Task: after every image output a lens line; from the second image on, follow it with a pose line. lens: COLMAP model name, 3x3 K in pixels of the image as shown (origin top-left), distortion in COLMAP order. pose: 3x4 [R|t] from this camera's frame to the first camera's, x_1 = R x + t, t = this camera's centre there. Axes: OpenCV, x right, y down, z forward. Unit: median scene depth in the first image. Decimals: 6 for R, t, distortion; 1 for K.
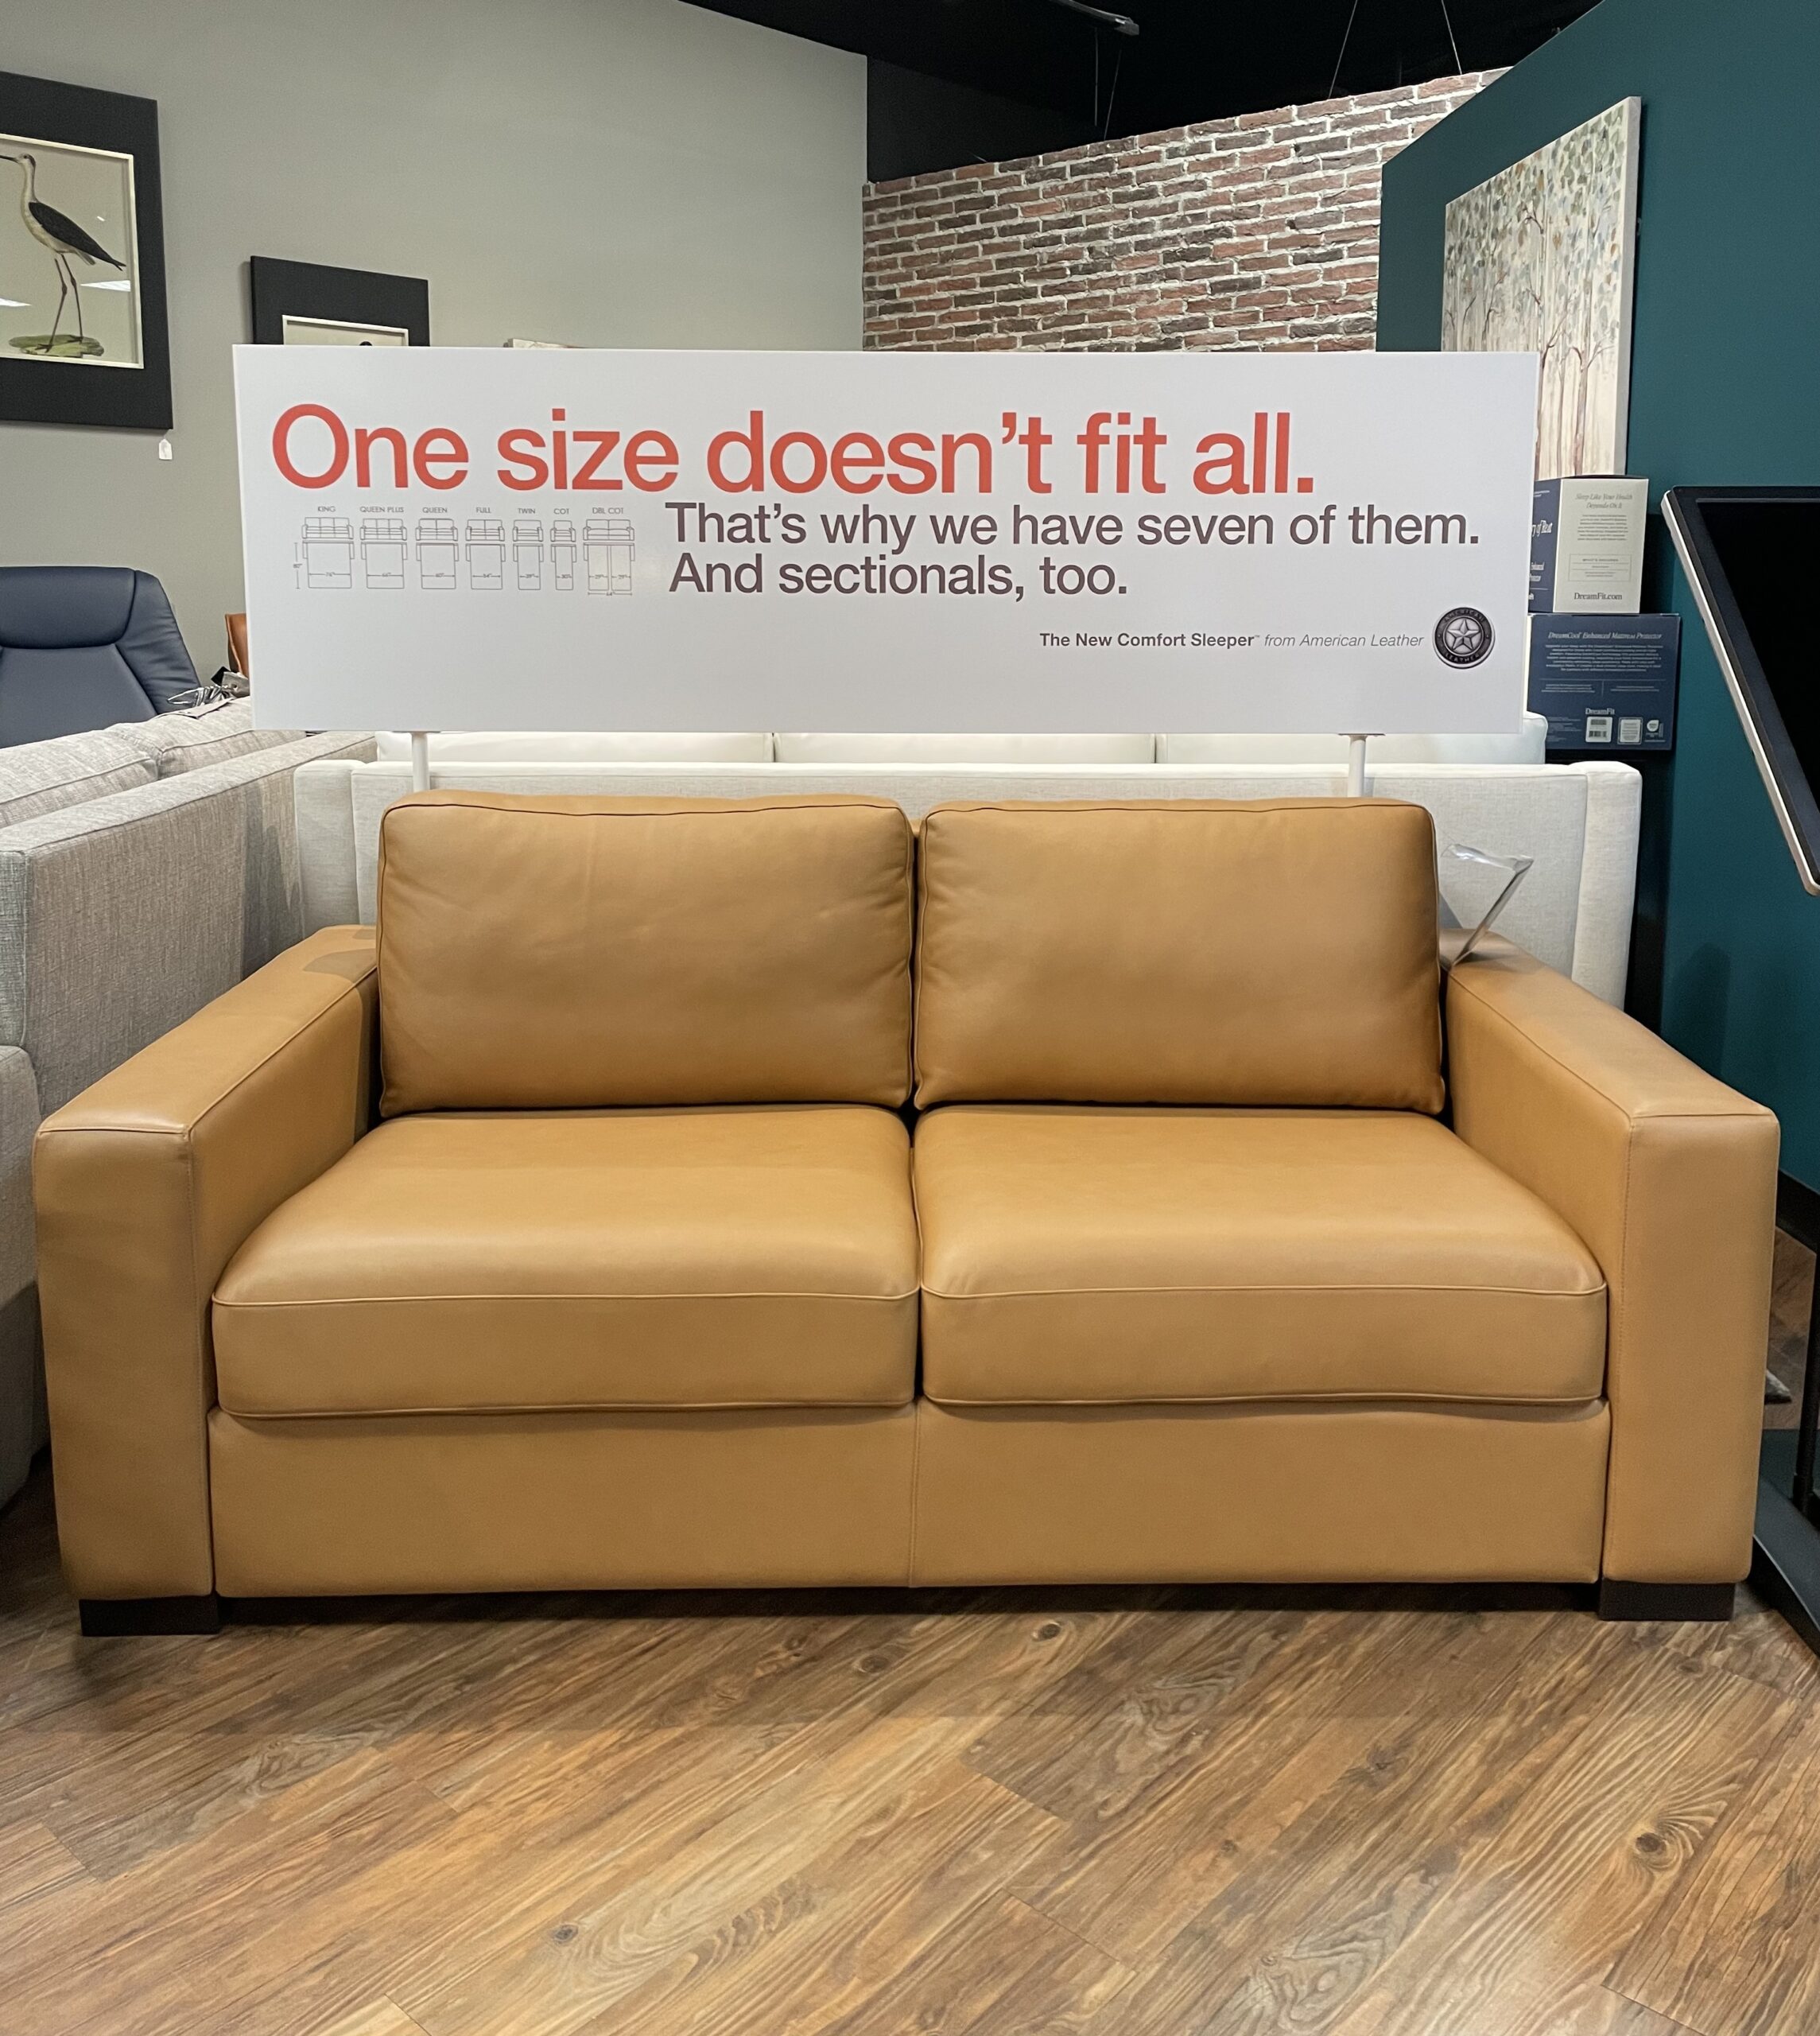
lens RADIAL K [[1878.7, 0, 943.5], [0, 1878.7, 835.6], [0, 0, 1]] dist [0.106355, -0.164473]
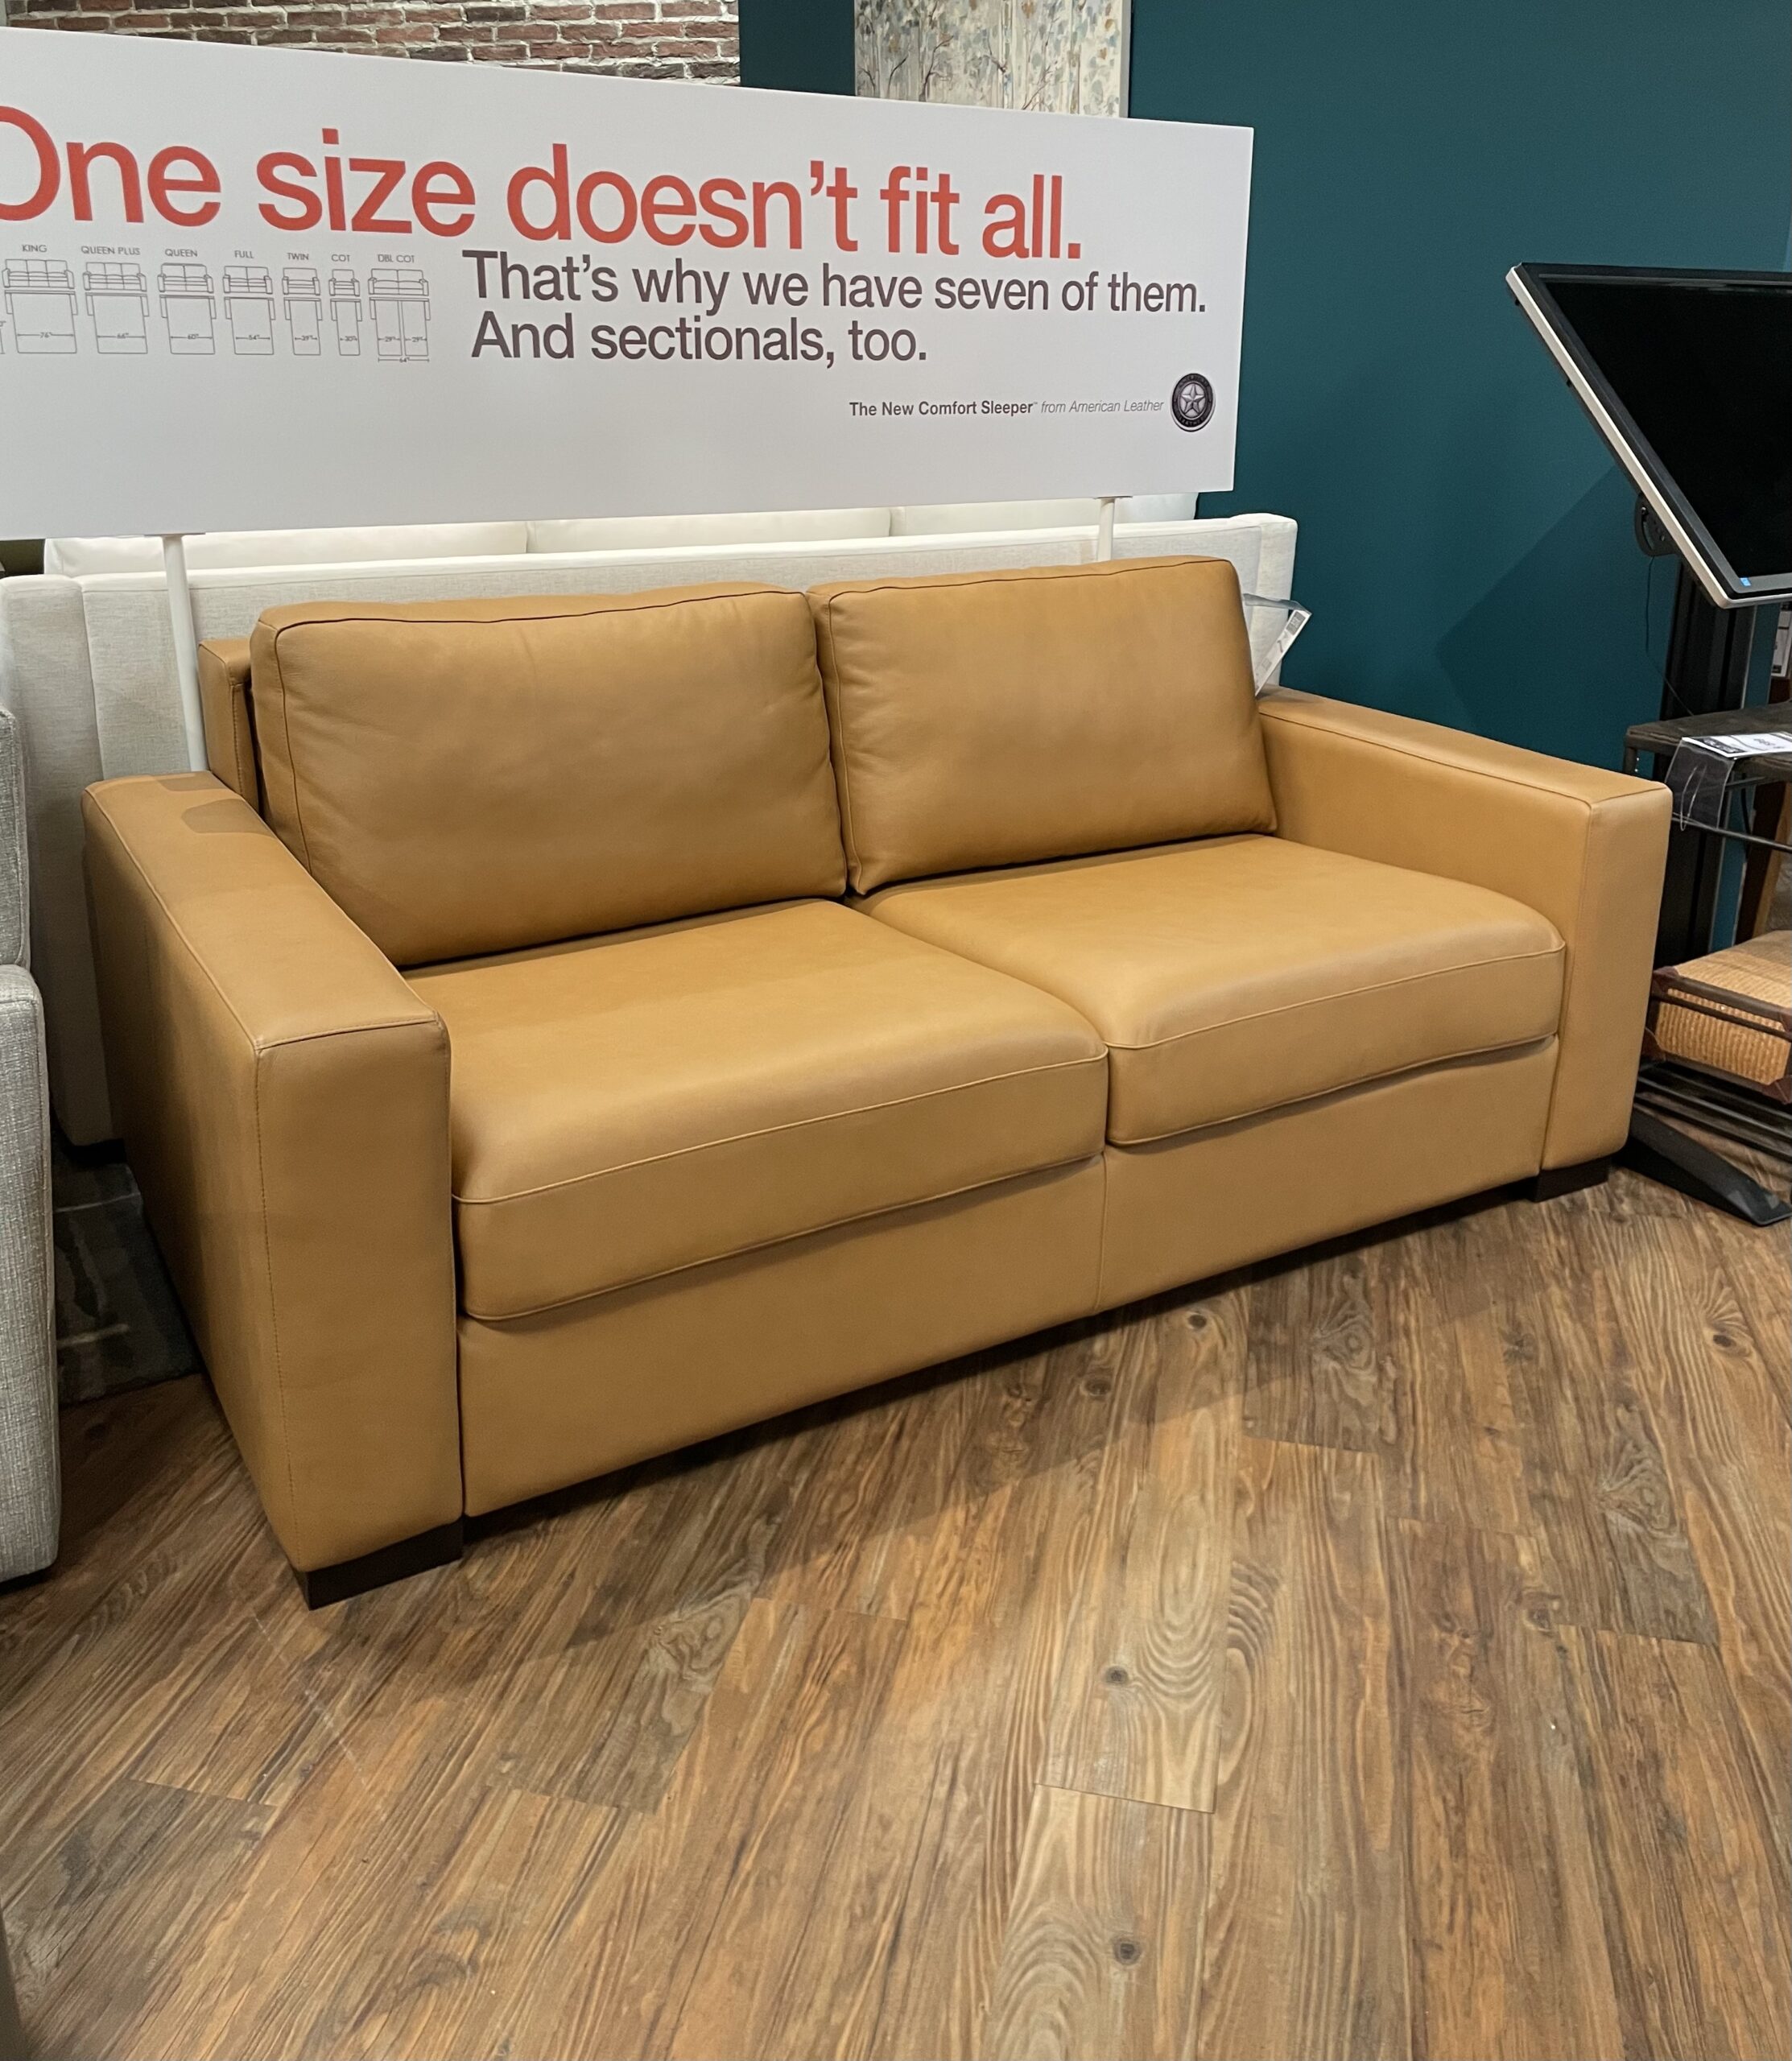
lens RADIAL K [[1841.2, 0, 958.2], [0, 1841.2, 898.6], [0, 0, 1]] dist [0.077365, -0.101399]
pose [[0.863307, -0.143315, 0.483903, -0.406413], [0.065816, 0.982615, 0.173596, -0.017969], [-0.500370, -0.118019, 0.857731, 0.121757]]
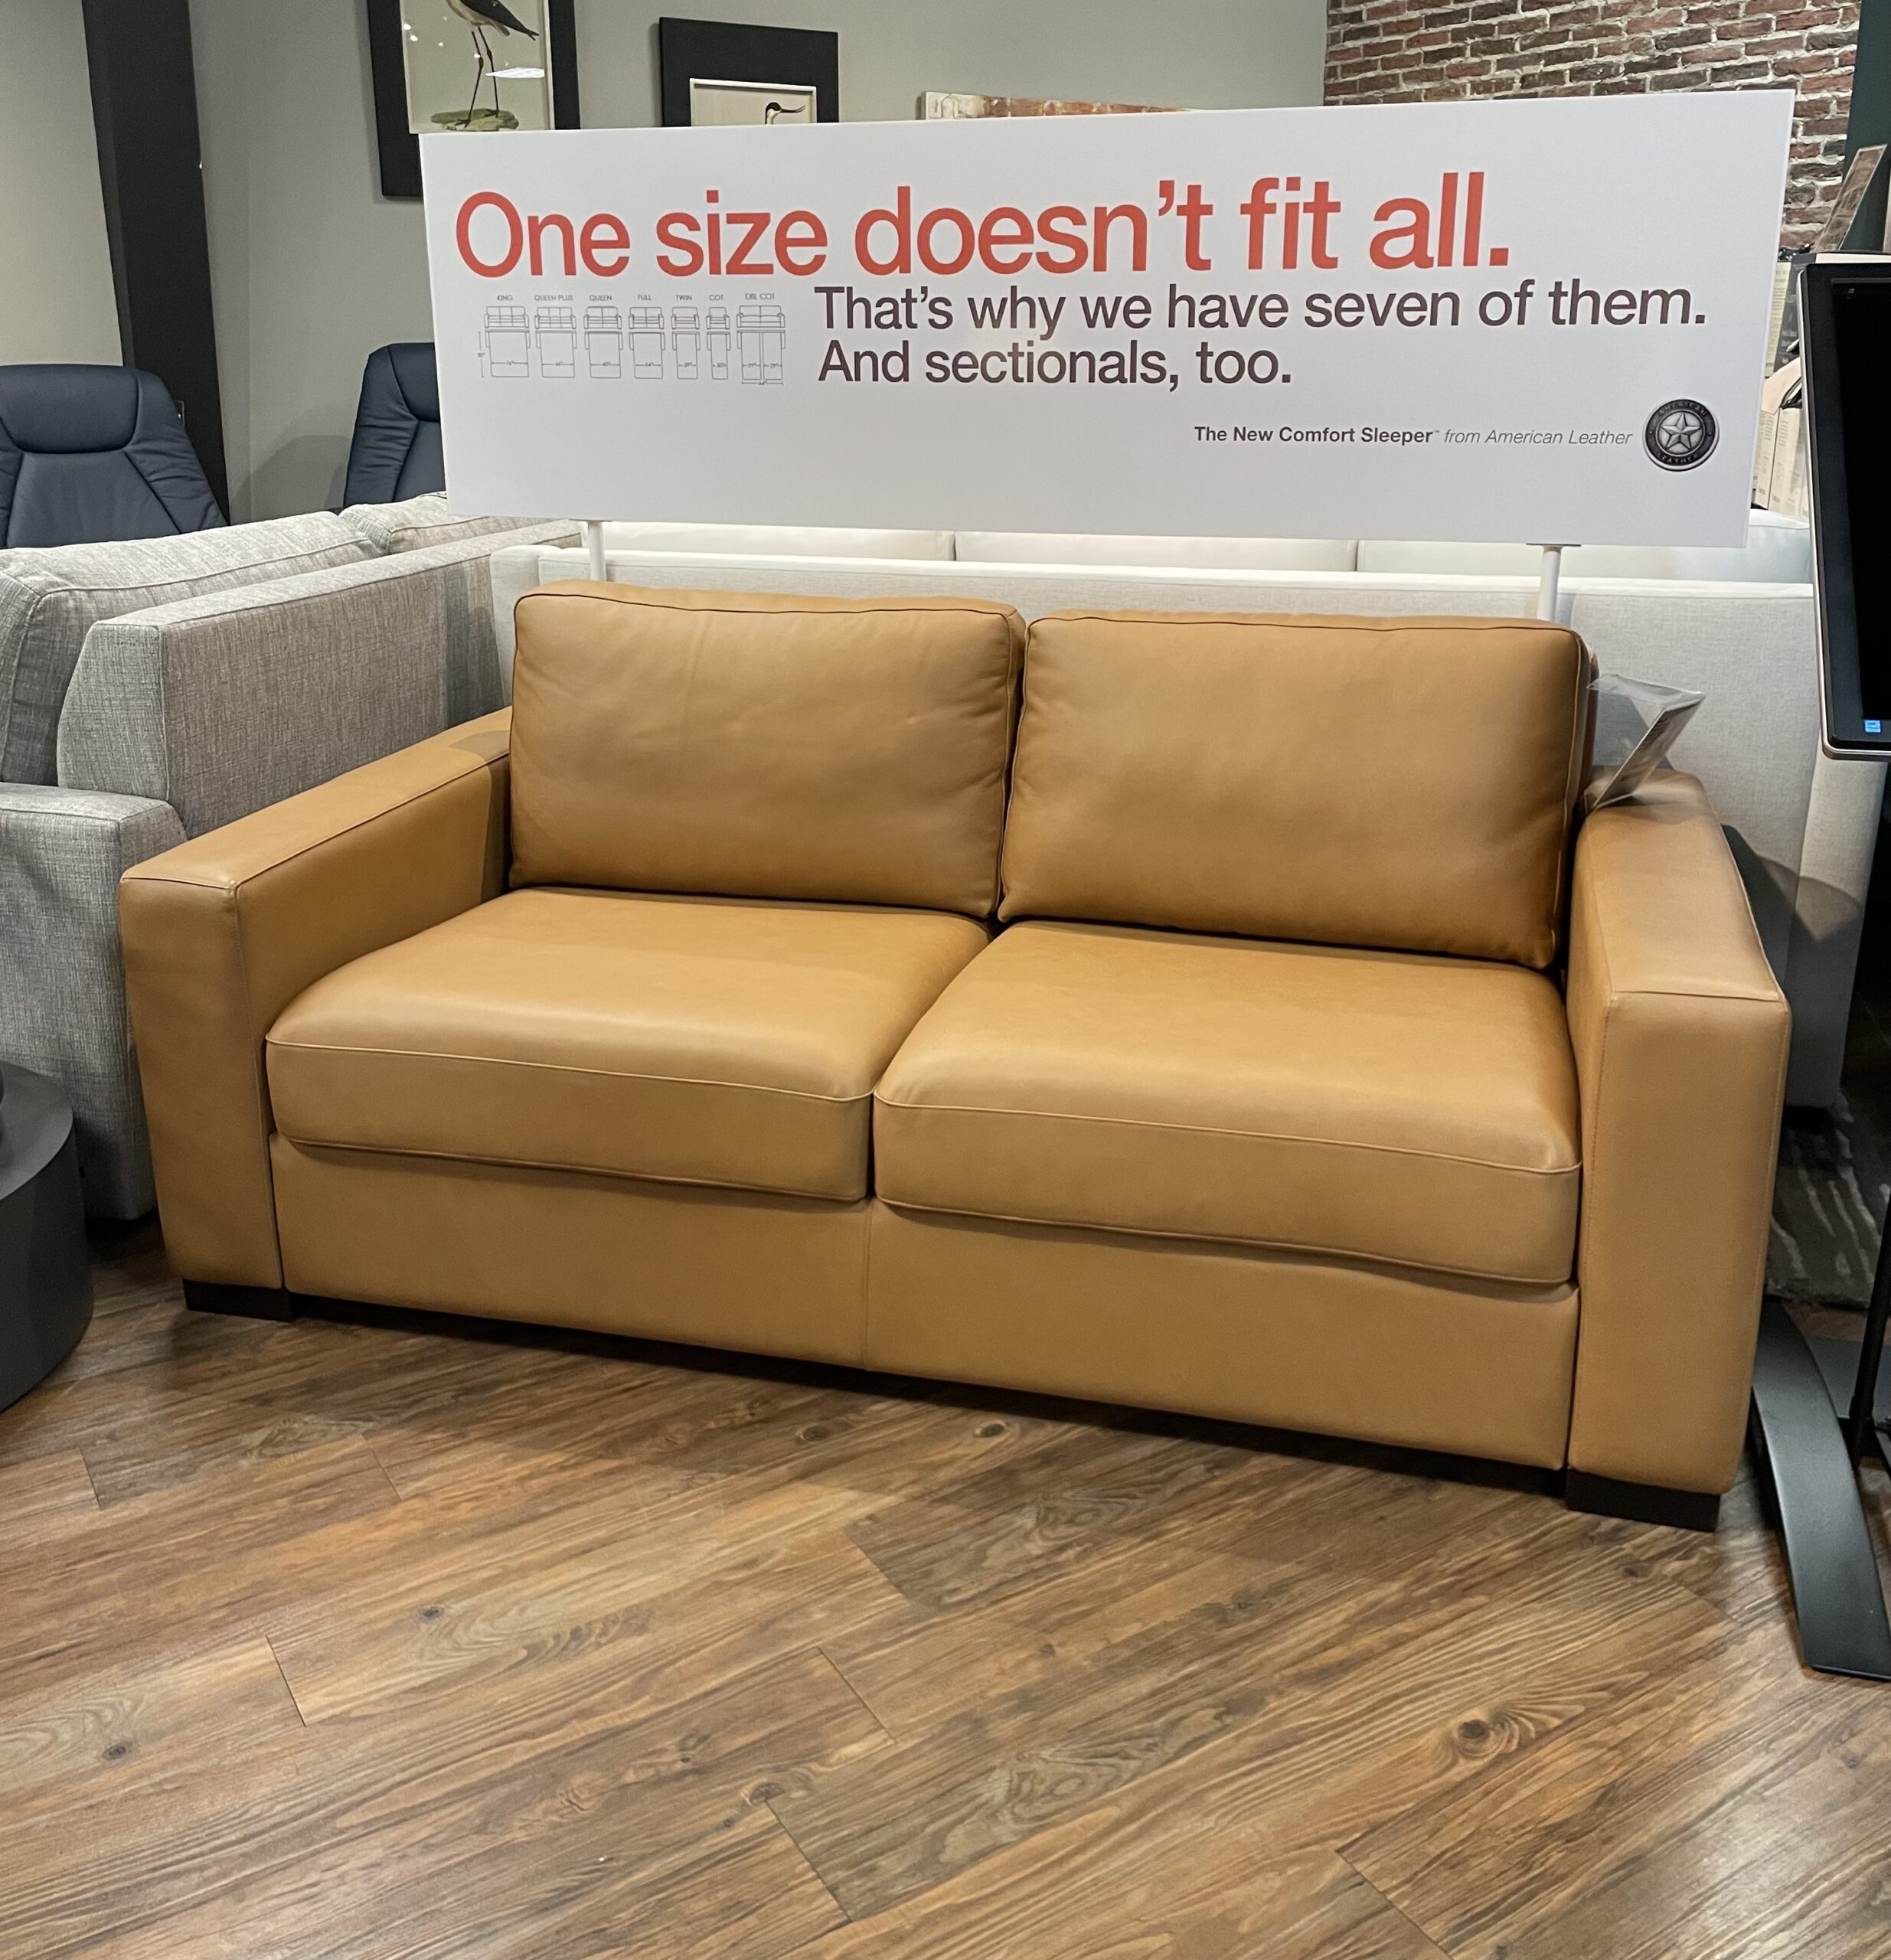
lens RADIAL K [[1956.0, 0, 936.8], [0, 1956.0, 876.8], [0, 0, 1]] dist [0.083984, -0.122130]
pose [[0.957384, 0.072694, -0.279519, 0.220172], [-0.035012, 0.989880, 0.137518, -0.016819], [0.286688, -0.121871, 0.950241, 0.013798]]
